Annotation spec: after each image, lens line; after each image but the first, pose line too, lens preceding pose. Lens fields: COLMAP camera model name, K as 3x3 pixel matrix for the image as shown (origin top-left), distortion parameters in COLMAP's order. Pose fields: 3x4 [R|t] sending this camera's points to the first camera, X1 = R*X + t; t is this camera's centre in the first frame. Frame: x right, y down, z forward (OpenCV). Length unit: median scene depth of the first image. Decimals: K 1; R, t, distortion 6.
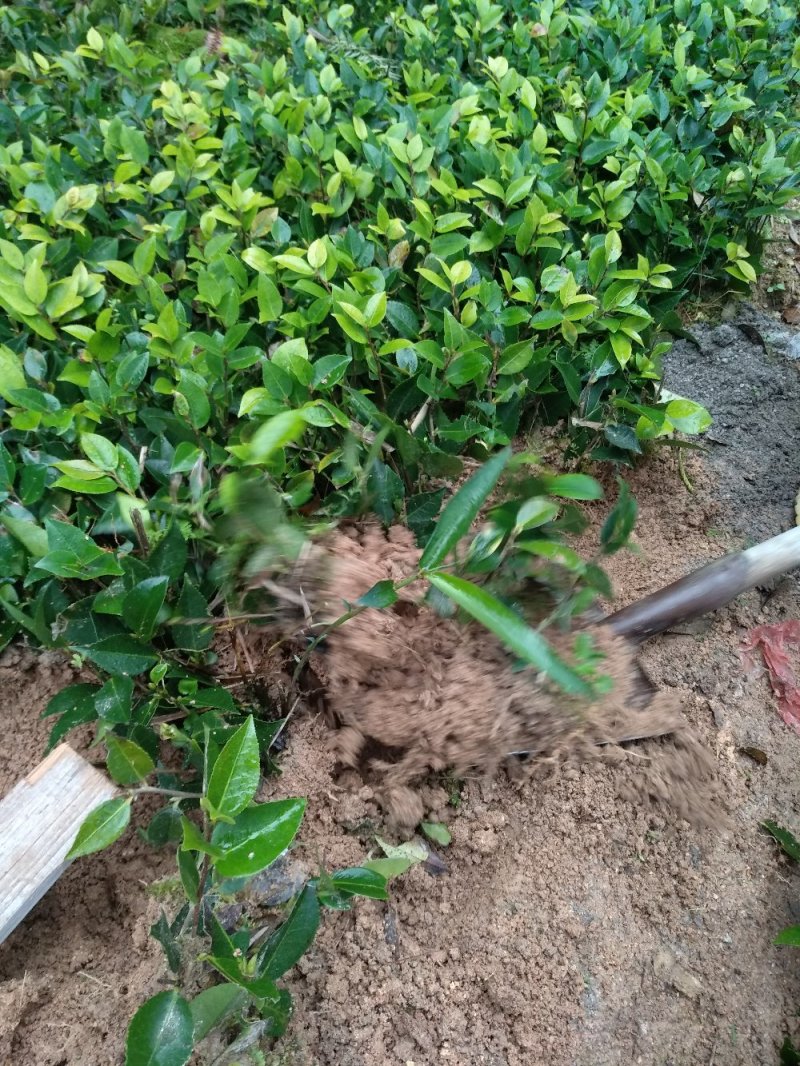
lens RADIAL K [[846.2, 0, 400.0], [0, 846.2, 533.0], [0, 0, 1]] dist [-0.001326, 0.000584]
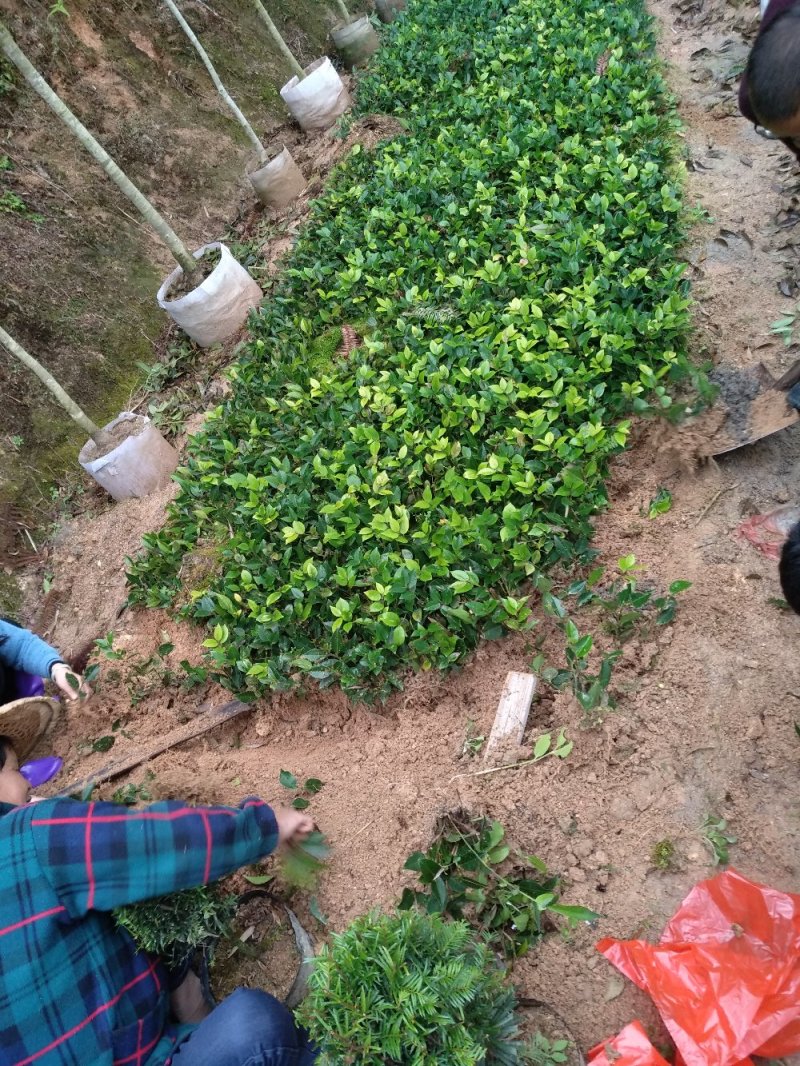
lens RADIAL K [[846.2, 0, 400.0], [0, 846.2, 533.0], [0, 0, 1]] dist [-0.001326, 0.000584]
pose [[0.883979, -0.431423, -0.180155, 0.015776], [0.422309, 0.902148, -0.088230, -0.056054], [0.200591, 0.001913, 0.979673, -1.494587]]
